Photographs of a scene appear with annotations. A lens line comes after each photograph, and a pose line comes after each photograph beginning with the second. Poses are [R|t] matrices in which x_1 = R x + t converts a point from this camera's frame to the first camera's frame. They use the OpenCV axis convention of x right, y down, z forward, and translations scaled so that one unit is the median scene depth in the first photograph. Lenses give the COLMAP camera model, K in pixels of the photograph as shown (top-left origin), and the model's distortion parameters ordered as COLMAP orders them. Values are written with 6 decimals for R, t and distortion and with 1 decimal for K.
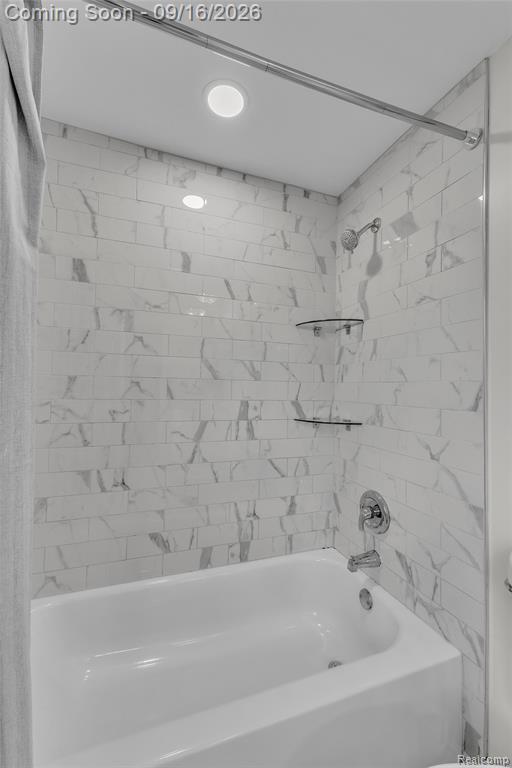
lens RADIAL K [[326.6, 0, 255.8], [0, 326.6, 372.3], [0, 0, 1]] dist [0.000213, 0.000023]
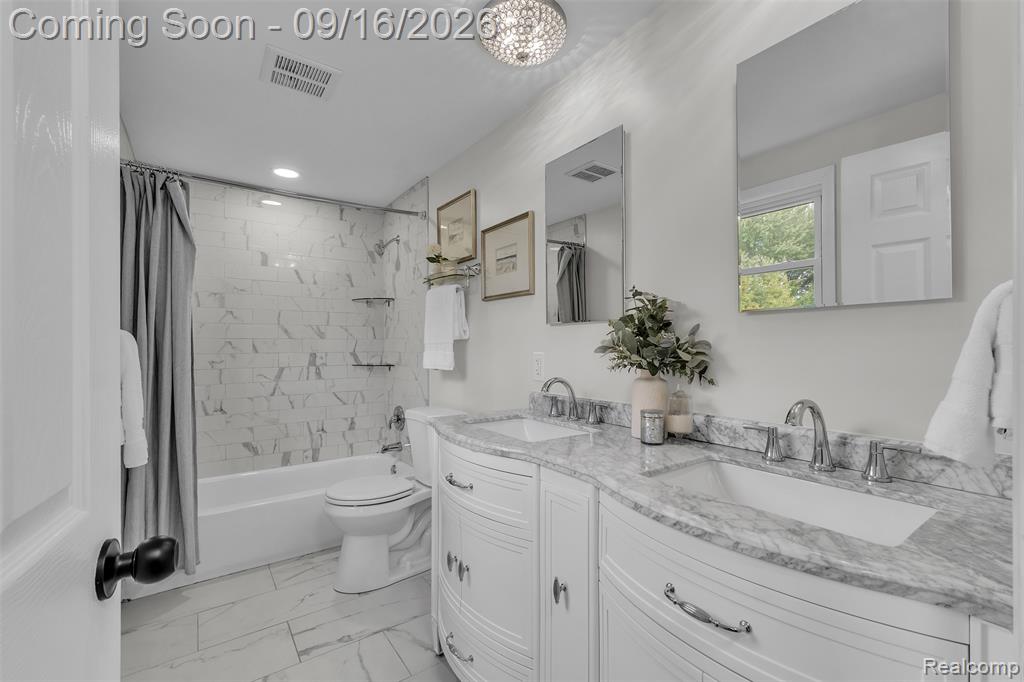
lens RADIAL K [[430.0, 0, 514.2], [0, 430.0, 339.4], [0, 0, 1]] dist [0.004805, 0.000239]
pose [[0.960237, -0.022826, 0.278251, 0.296538], [0.013602, 0.999294, 0.035035, -0.029157], [-0.278854, -0.029857, 0.959869, -1.099761]]
